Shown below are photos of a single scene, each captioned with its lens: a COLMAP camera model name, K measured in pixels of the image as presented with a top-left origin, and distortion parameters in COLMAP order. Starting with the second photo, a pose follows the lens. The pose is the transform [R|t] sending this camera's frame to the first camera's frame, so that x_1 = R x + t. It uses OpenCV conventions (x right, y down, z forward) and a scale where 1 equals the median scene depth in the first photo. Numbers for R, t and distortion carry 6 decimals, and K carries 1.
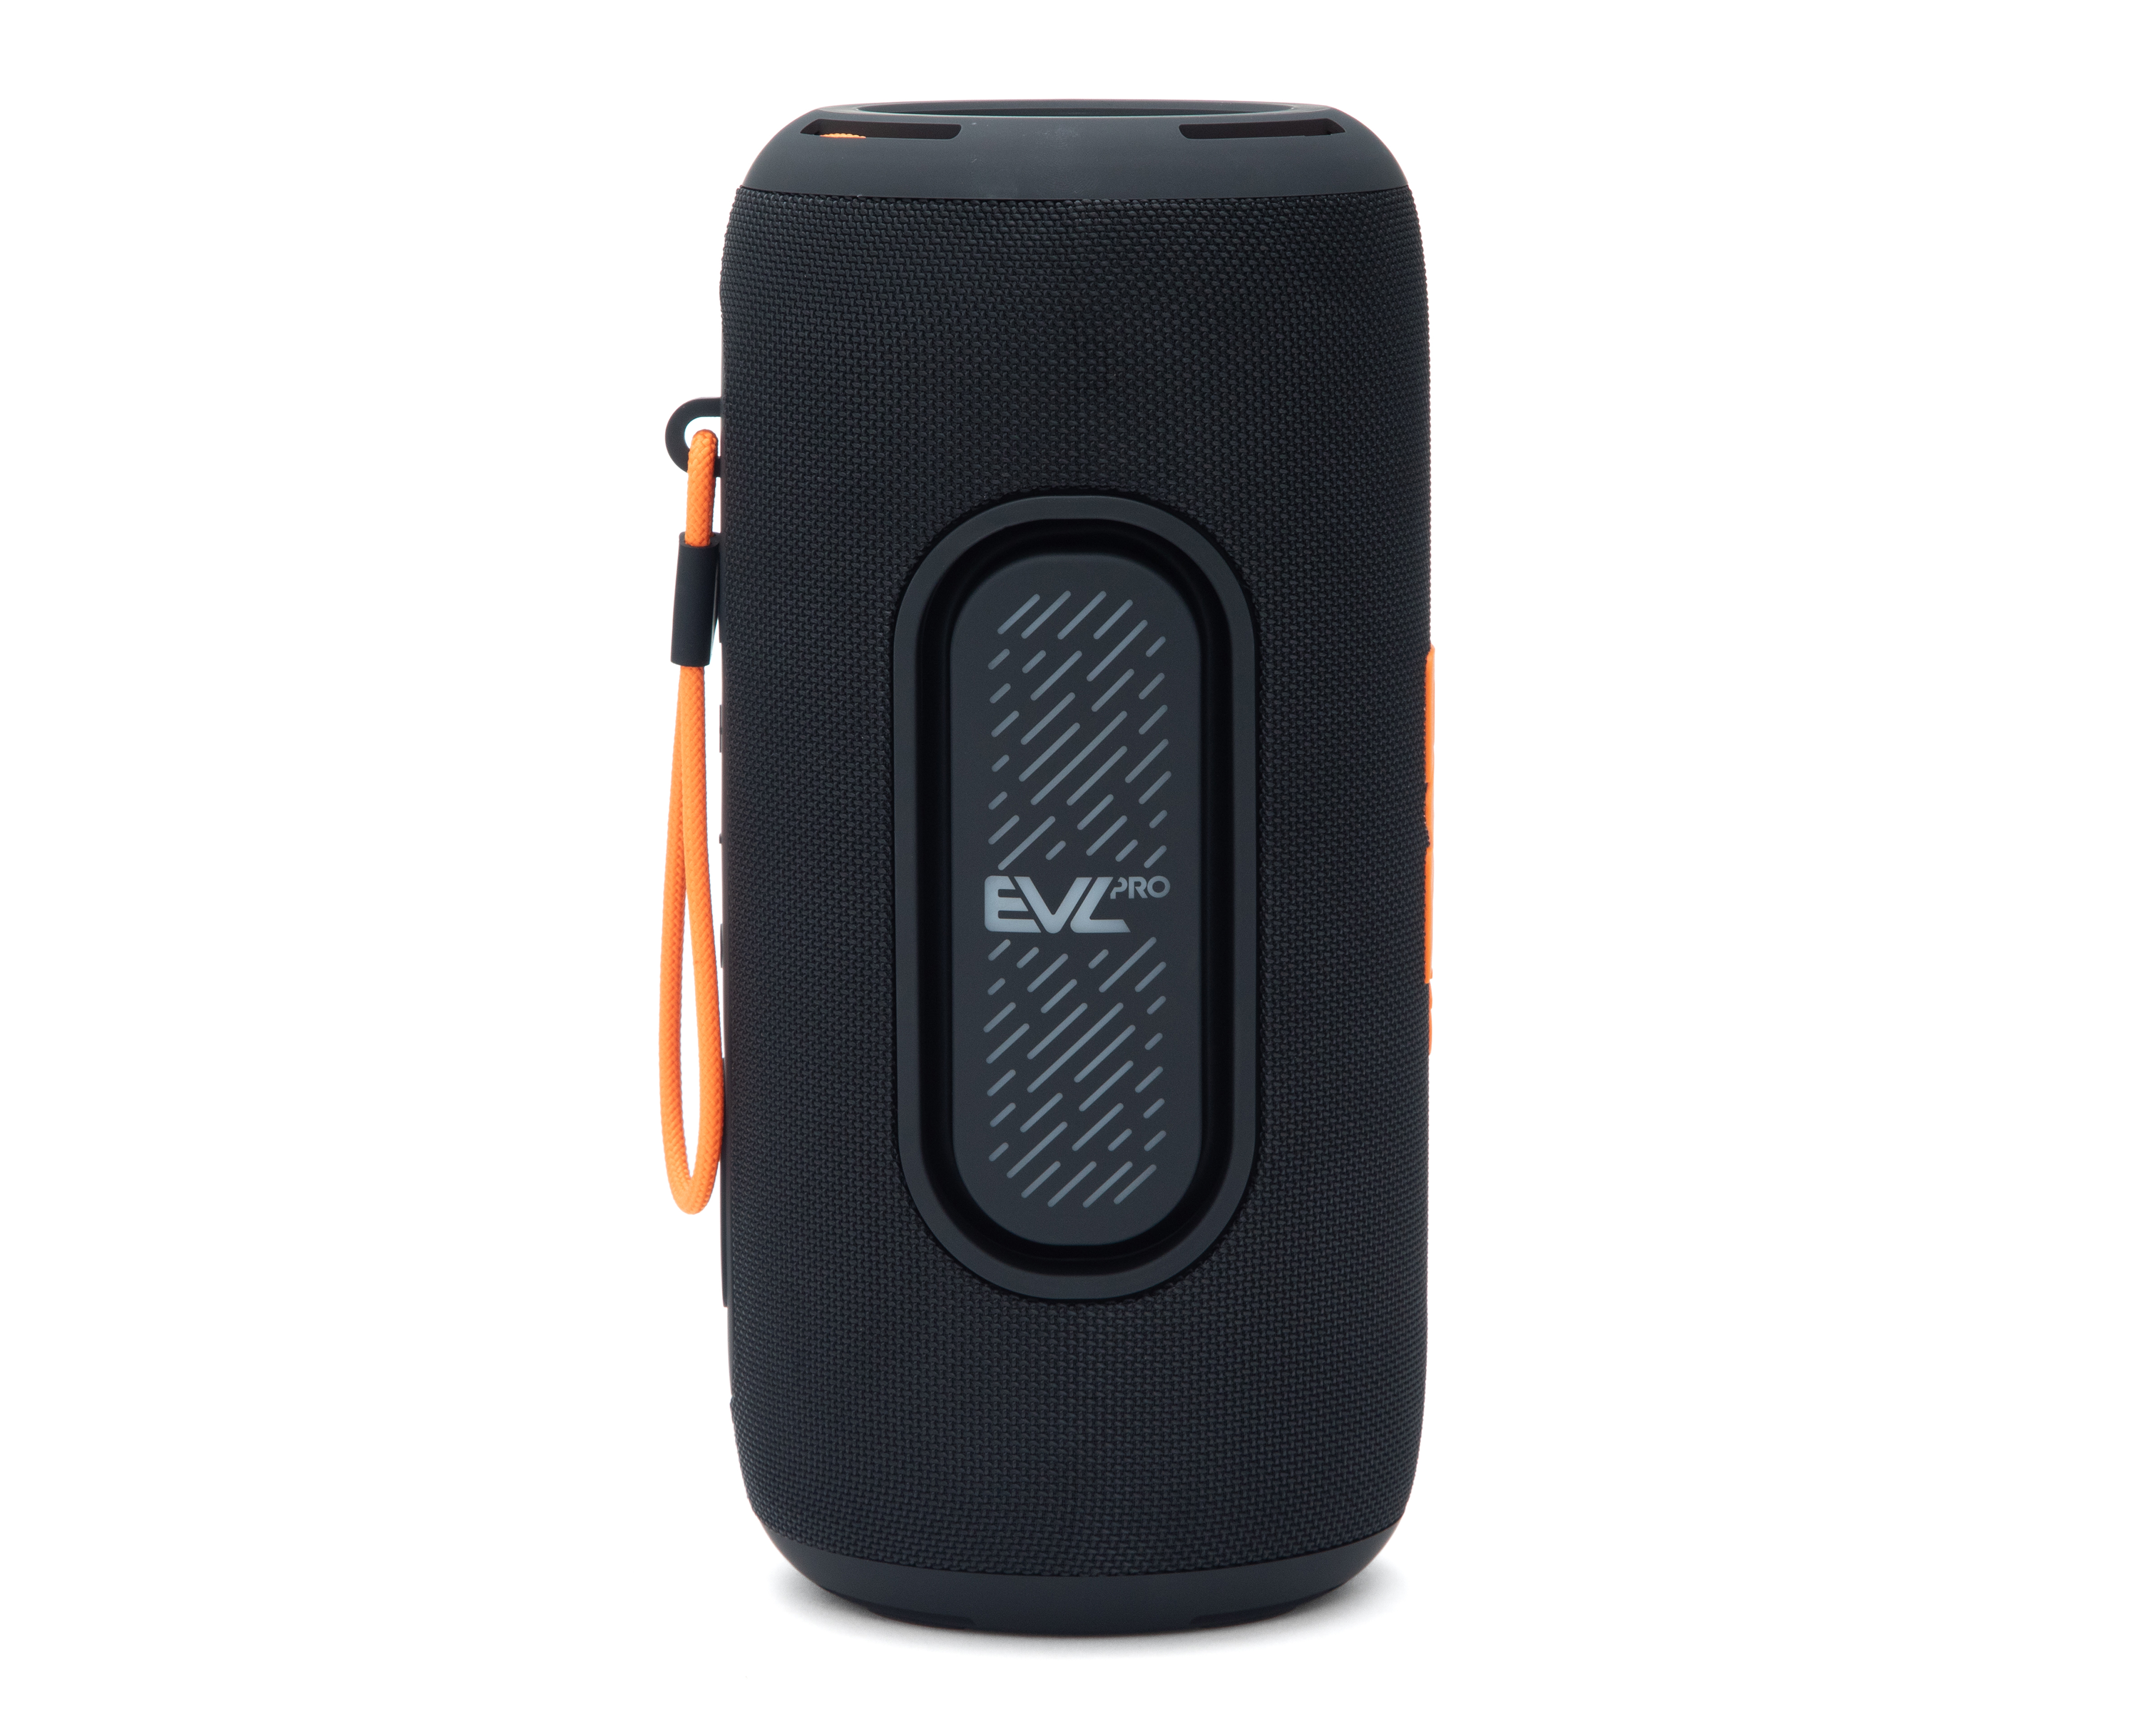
lens RADIAL K [[6638.8, 0, 1078.2], [0, 6638.8, 861.0], [0, 0, 1]] dist [-0.024080, 0.000000]
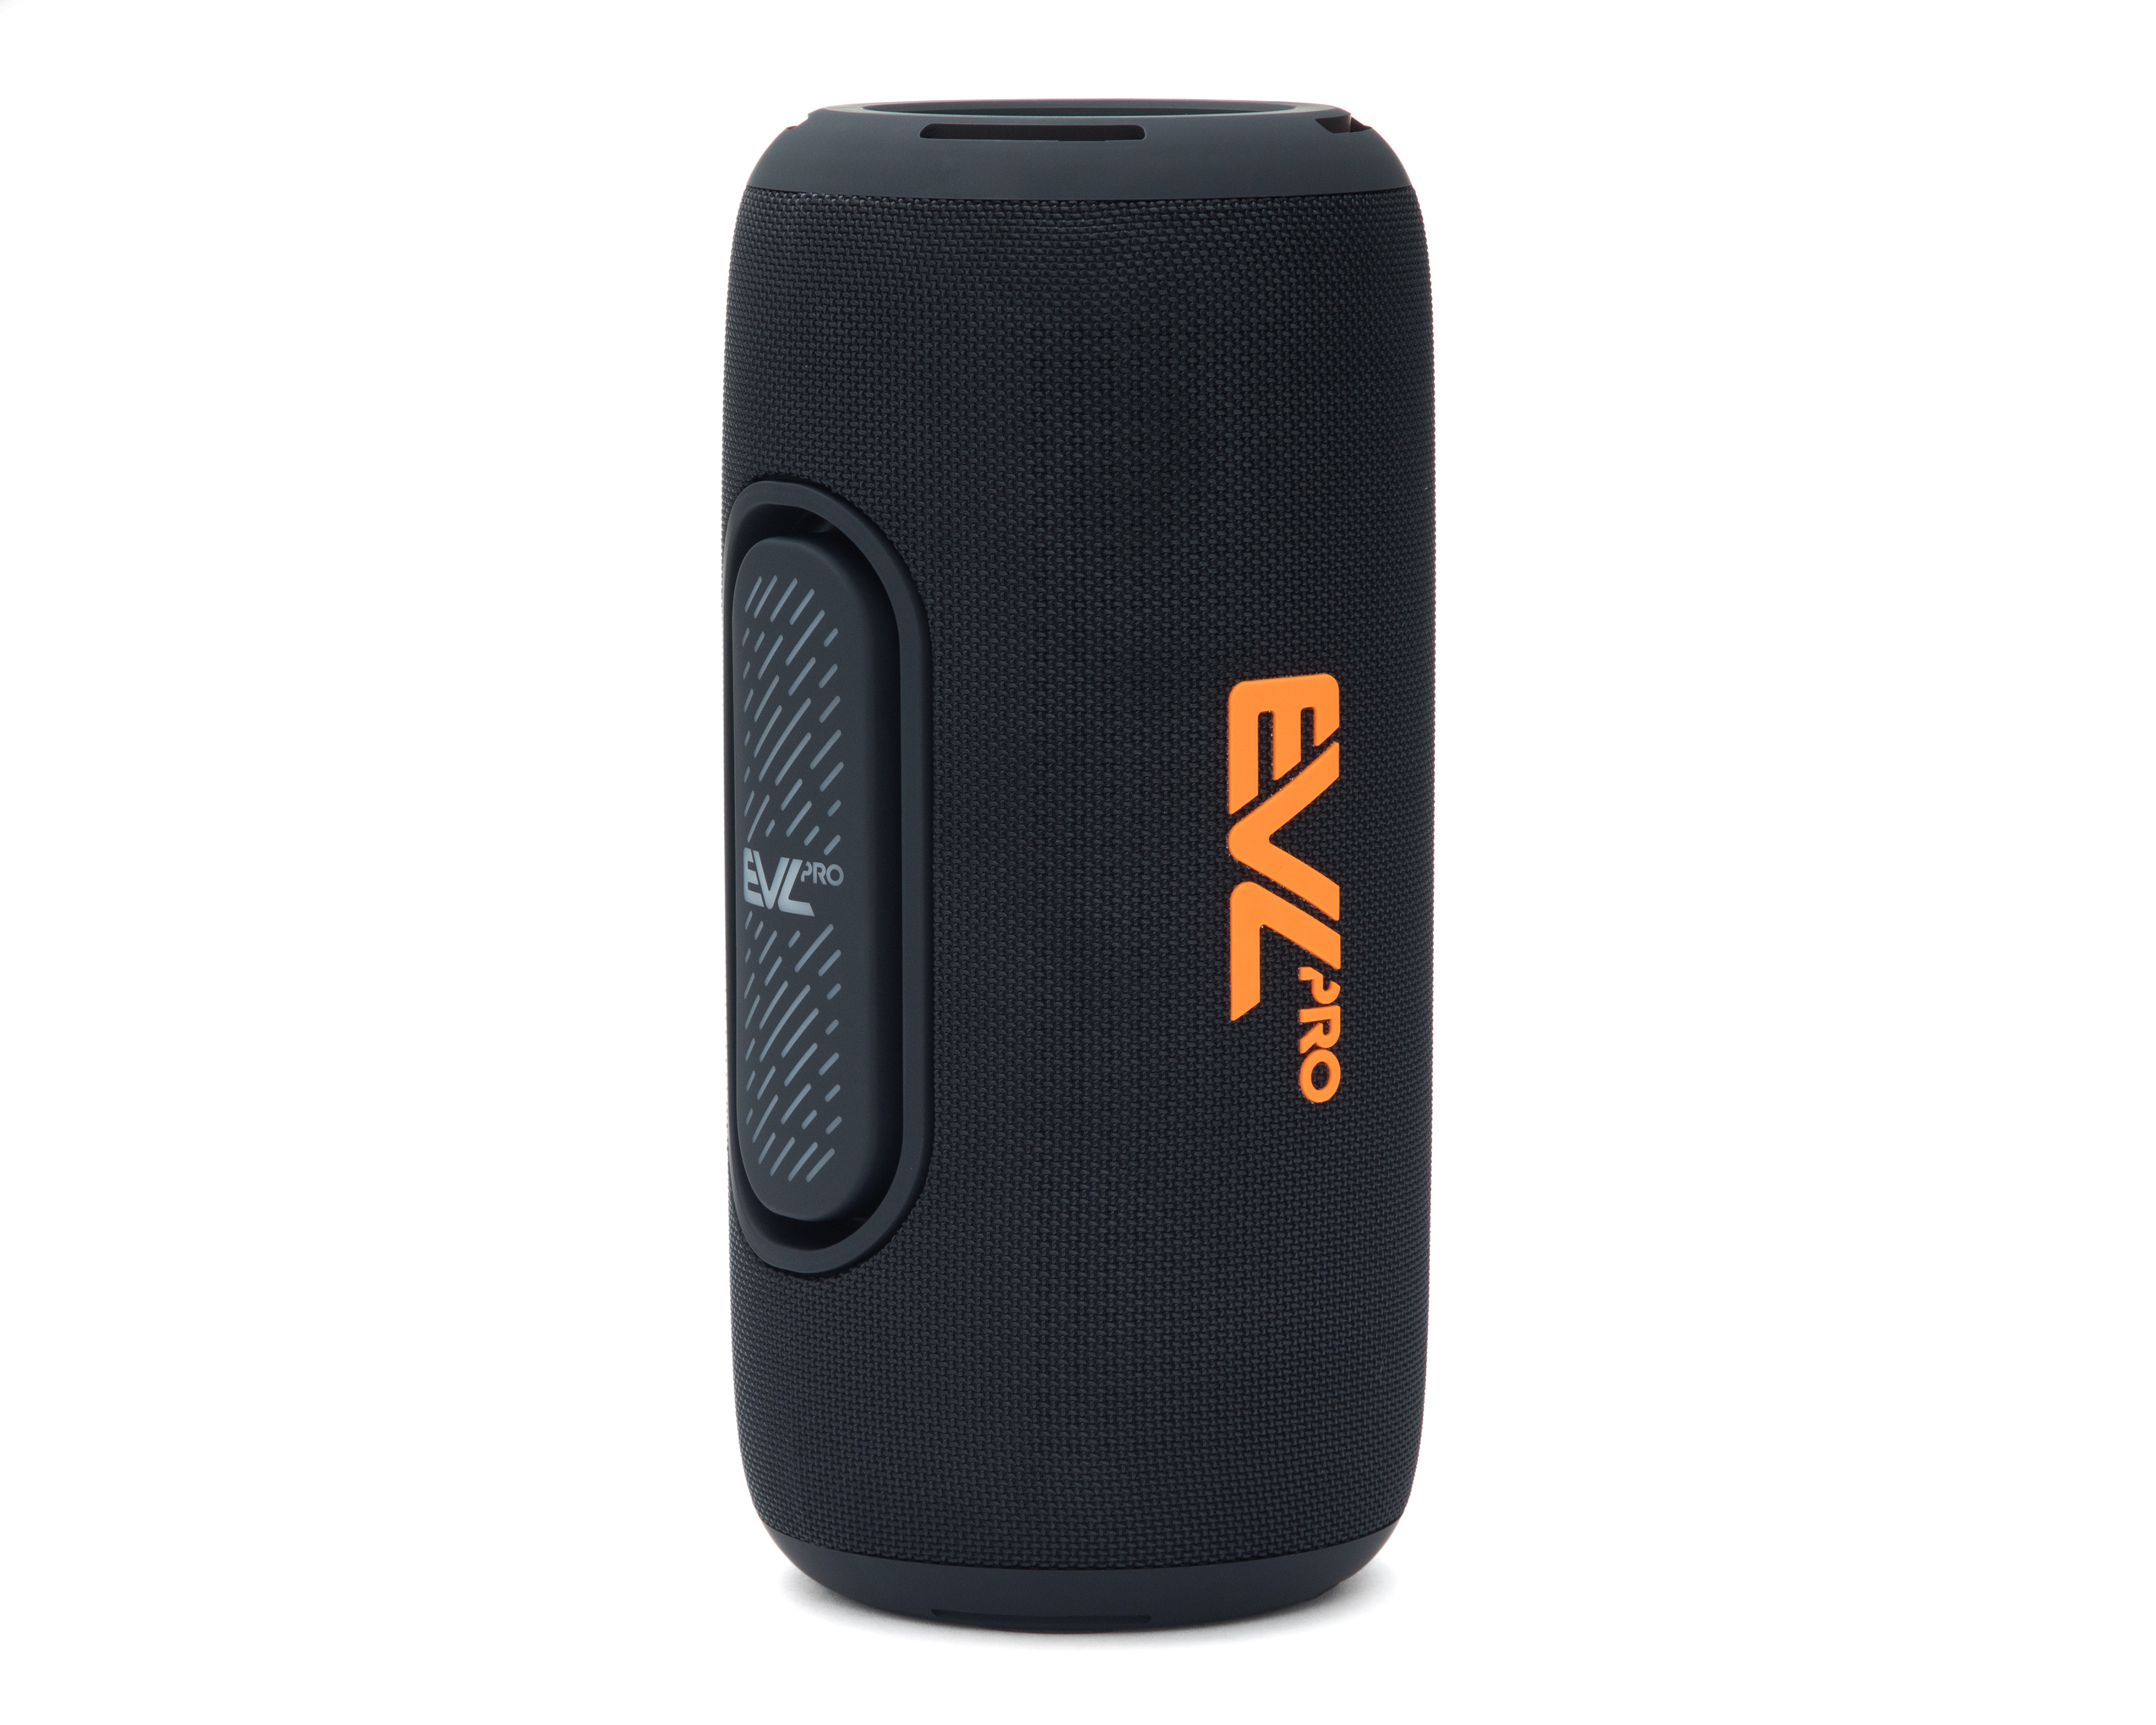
lens RADIAL K [[6638.8, 0, 1079.1], [0, 6638.8, 861.6], [0, 0, 1]] dist [-0.024080, 0.000000]
pose [[0.565256, 0.095245, -0.819399, 0.860940], [-0.097066, 0.994091, 0.048590, -0.050812], [0.819185, 0.052070, 0.571161, 0.450546]]
